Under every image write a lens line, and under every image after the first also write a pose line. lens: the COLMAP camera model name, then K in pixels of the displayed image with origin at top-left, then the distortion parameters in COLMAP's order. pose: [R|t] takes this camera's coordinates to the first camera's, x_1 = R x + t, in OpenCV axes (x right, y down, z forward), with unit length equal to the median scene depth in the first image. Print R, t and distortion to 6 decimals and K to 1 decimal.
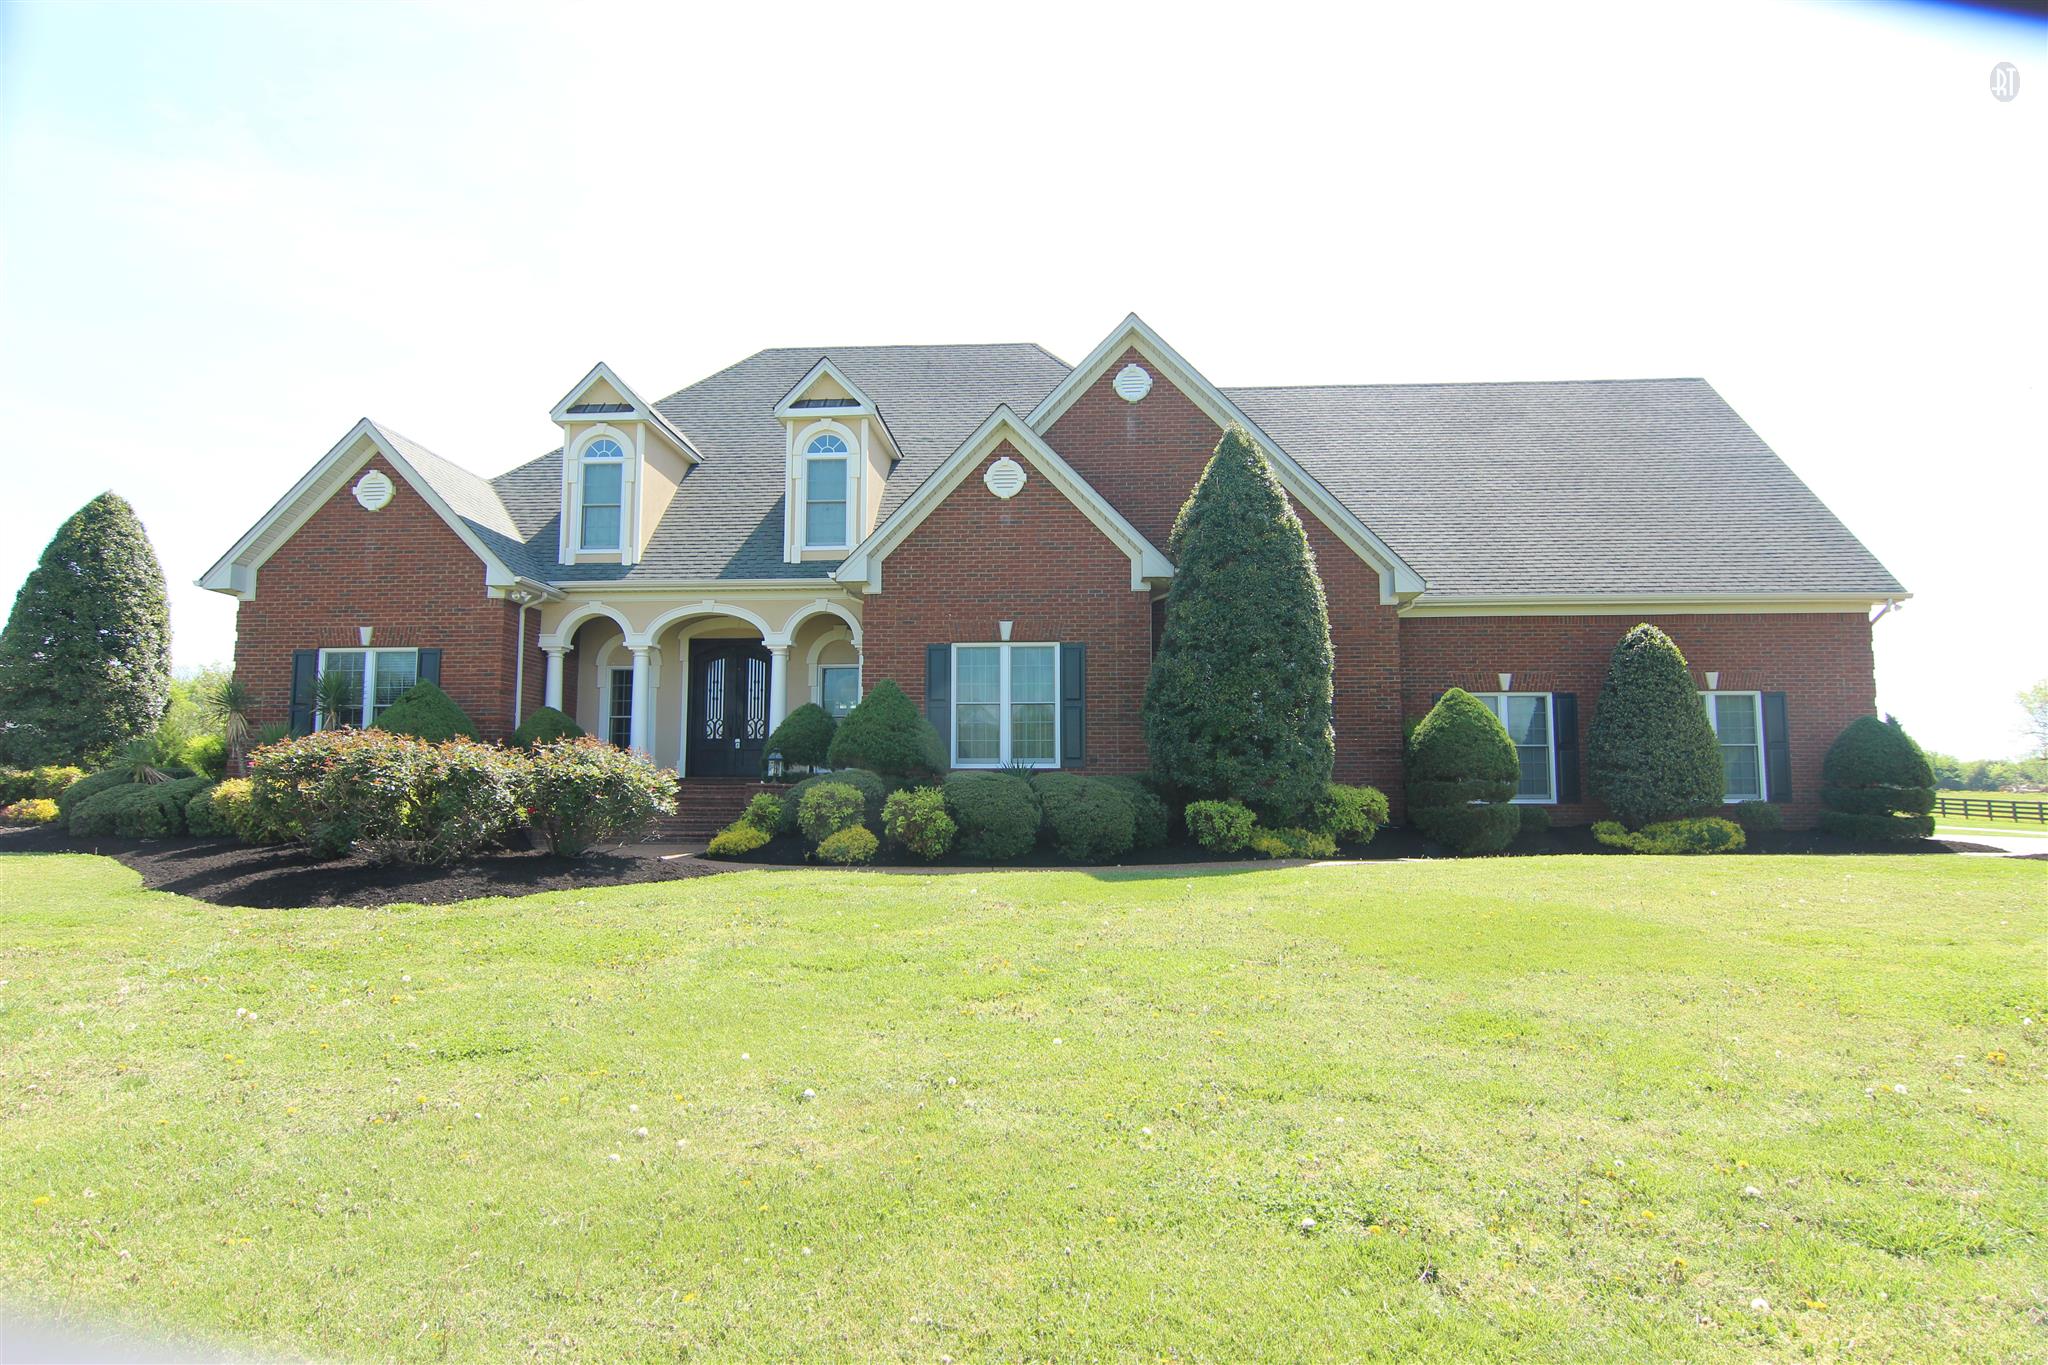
lens RADIAL K [[1168.2, 0, 1024.0], [0, 1168.2, 682.5], [0, 0, 1]] dist [-0.000403, -0.018391]
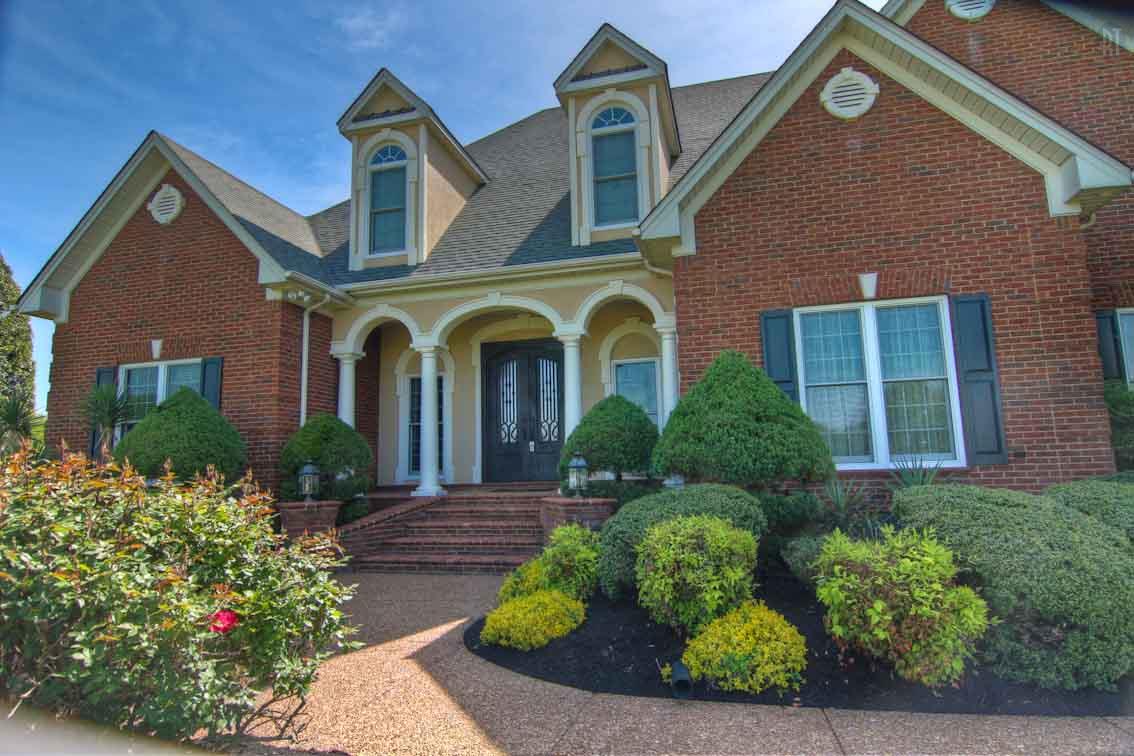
lens RADIAL K [[646.8, 0, 567.0], [0, 646.8, 378.0], [0, 0, 1]] dist [-0.000403, -0.018391]
pose [[0.980387, -0.052670, -0.189915, -0.123877], [0.043959, 0.997792, -0.049794, 0.025955], [0.192119, 0.040469, 0.980537, 0.528809]]
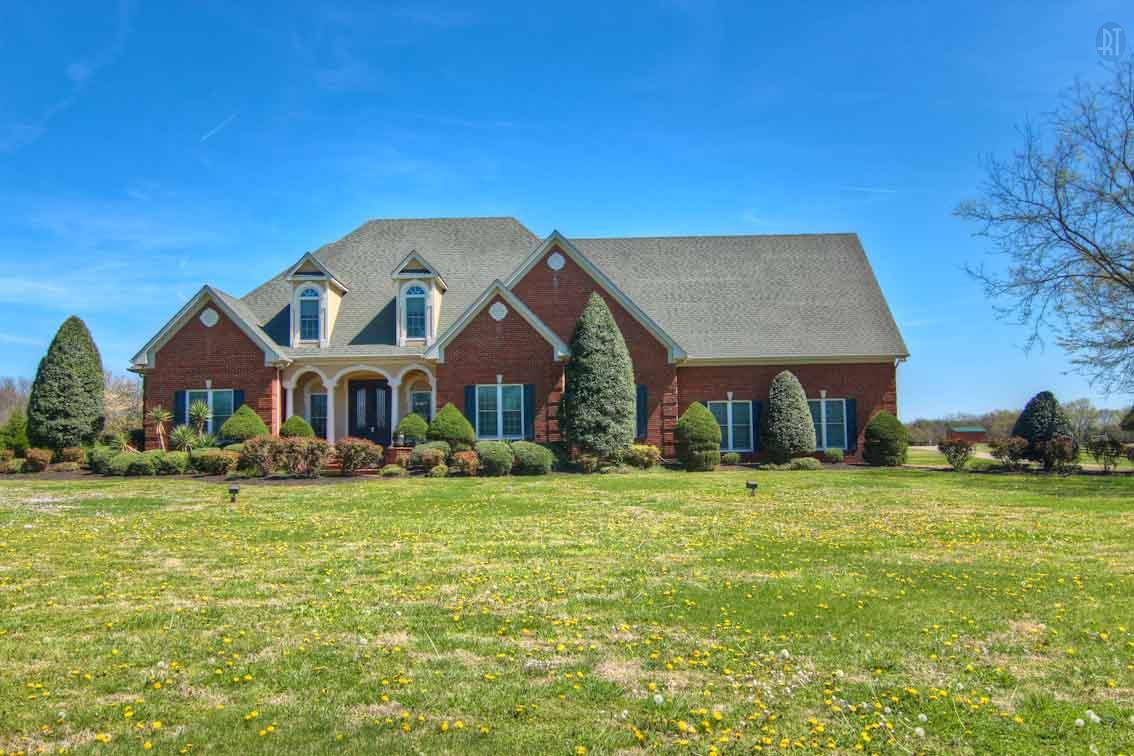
lens RADIAL K [[1059.4, 0, 567.0], [0, 1059.4, 378.0], [0, 0, 1]] dist [0.001360, 0.000564]
pose [[0.998826, -0.013097, 0.046647, 0.018294], [0.012128, 0.999706, 0.020999, -0.084419], [-0.046909, -0.020408, 0.998691, -1.015798]]
